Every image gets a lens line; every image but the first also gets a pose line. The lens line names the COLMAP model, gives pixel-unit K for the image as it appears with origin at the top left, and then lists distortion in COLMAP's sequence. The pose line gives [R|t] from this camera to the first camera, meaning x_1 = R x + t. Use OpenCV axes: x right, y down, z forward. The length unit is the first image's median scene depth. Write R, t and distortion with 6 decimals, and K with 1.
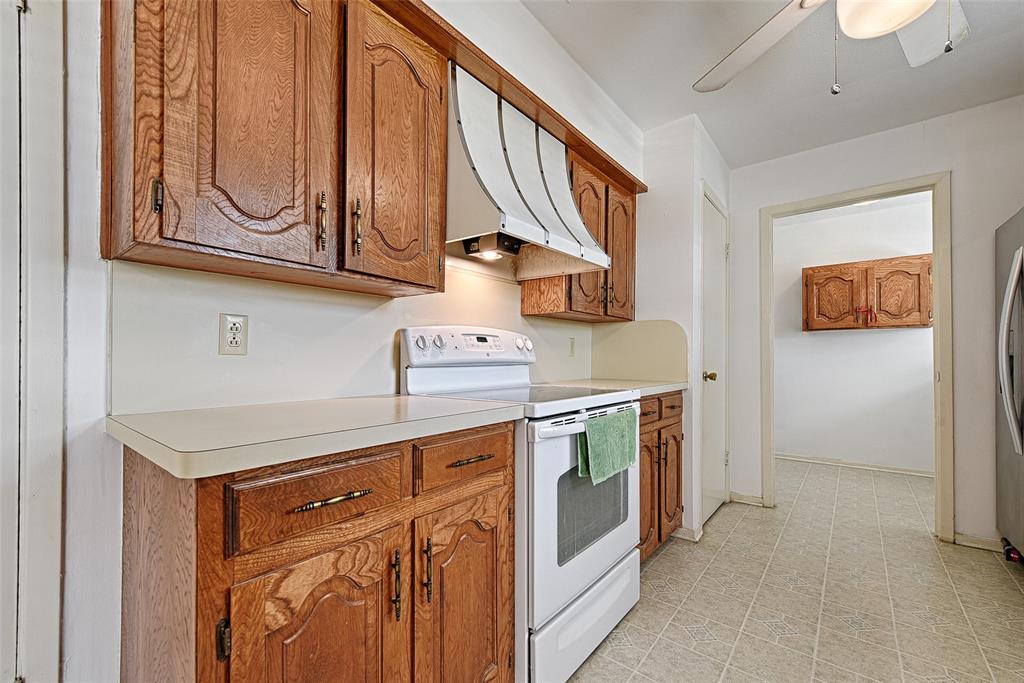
lens RADIAL K [[420.1, 0, 484.4], [0, 420.1, 361.6], [0, 0, 1]] dist [0.004008, -0.000325]
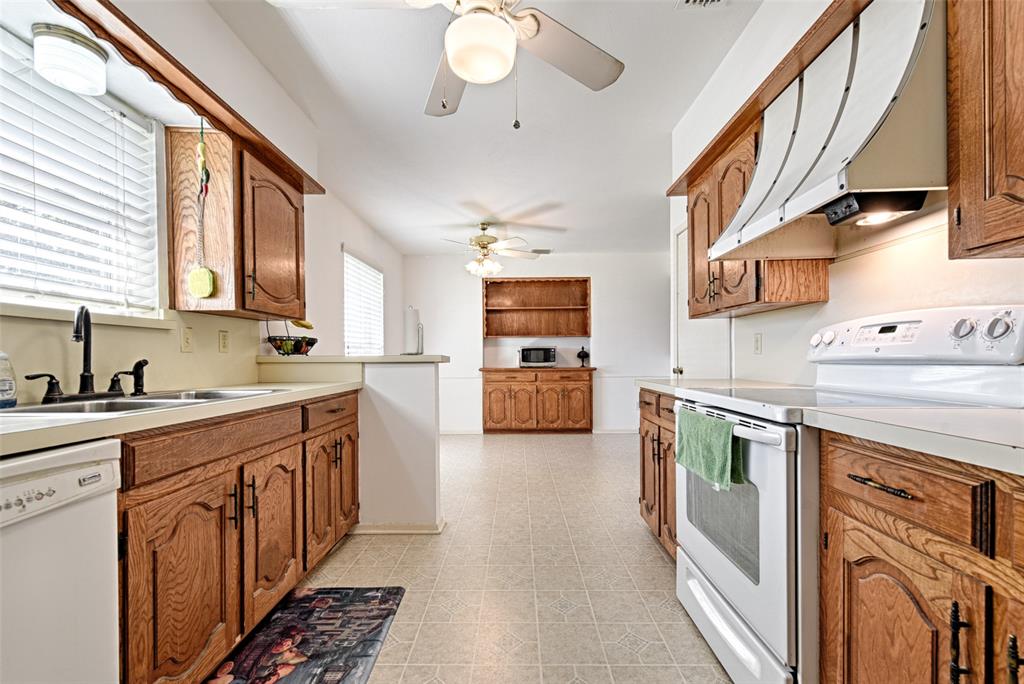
lens RADIAL K [[420.1, 0, 508.0], [0, 420.1, 358.0], [0, 0, 1]] dist [0.004008, -0.000325]
pose [[-0.764621, 0.004017, -0.644468, 0.622889], [0.000981, 0.999987, 0.005069, -0.004158], [0.644479, 0.003243, -0.764615, 0.713112]]
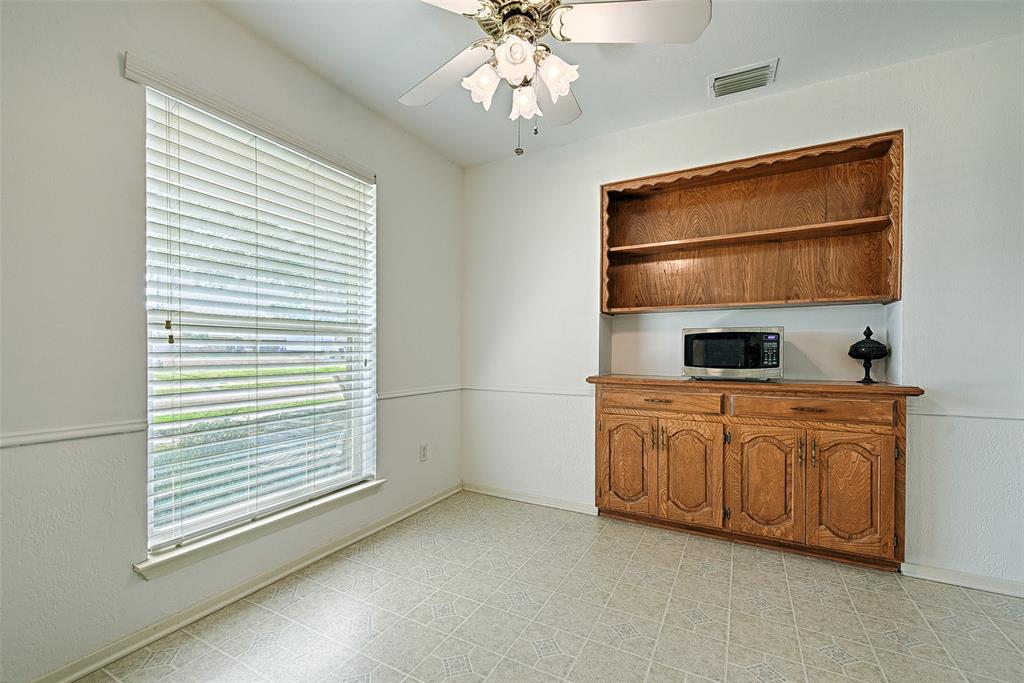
lens RADIAL K [[420.1, 0, 512.1], [0, 420.1, 355.5], [0, 0, 1]] dist [0.004008, -0.000325]
pose [[-0.976174, -0.008822, -0.216810, 0.438002], [-0.010947, 0.999903, 0.008602, -0.003132], [0.216713, 0.010770, -0.976176, 0.545946]]
